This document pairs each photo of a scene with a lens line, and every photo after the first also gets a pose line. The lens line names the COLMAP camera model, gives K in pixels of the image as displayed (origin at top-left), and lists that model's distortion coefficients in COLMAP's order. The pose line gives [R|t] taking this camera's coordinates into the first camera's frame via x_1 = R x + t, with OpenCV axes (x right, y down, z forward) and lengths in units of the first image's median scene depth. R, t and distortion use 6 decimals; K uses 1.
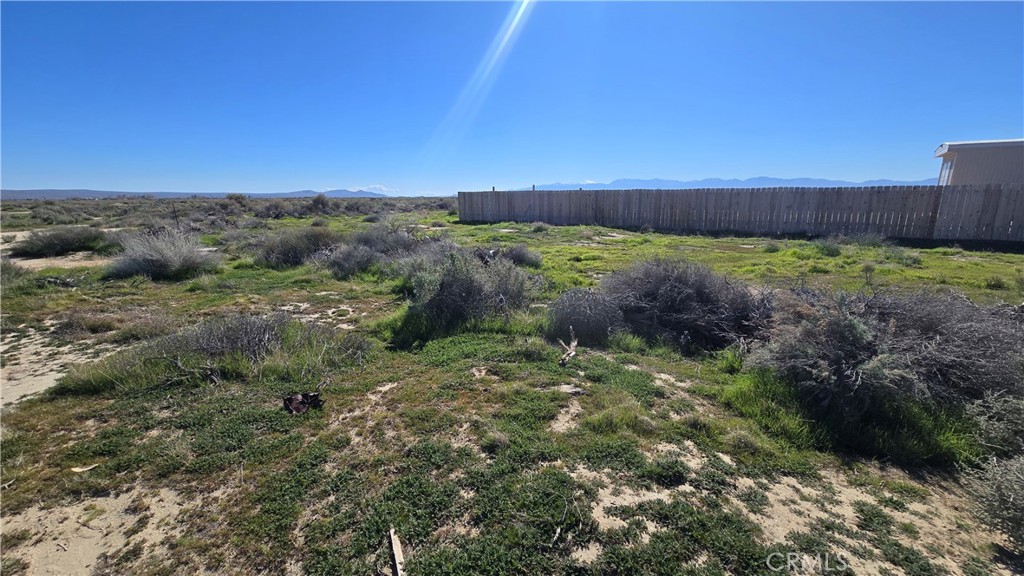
lens RADIAL K [[417.9, 0, 508.3], [0, 417.9, 288.2], [0, 0, 1]] dist [-0.009020, 0.003573]
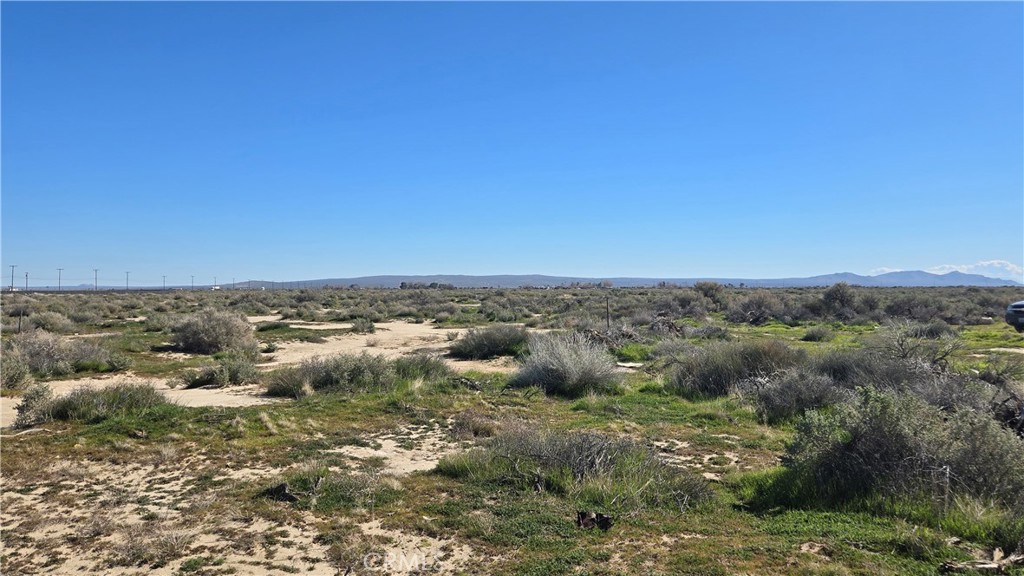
lens RADIAL K [[845.1, 0, 515.7], [0, 845.1, 287.1], [0, 0, 1]] dist [0.010933, 0.004432]
pose [[0.688631, 0.003410, -0.725104, 0.436490], [-0.156781, 0.977035, -0.144300, 0.036263], [0.707960, 0.213052, 0.673351, -0.294801]]
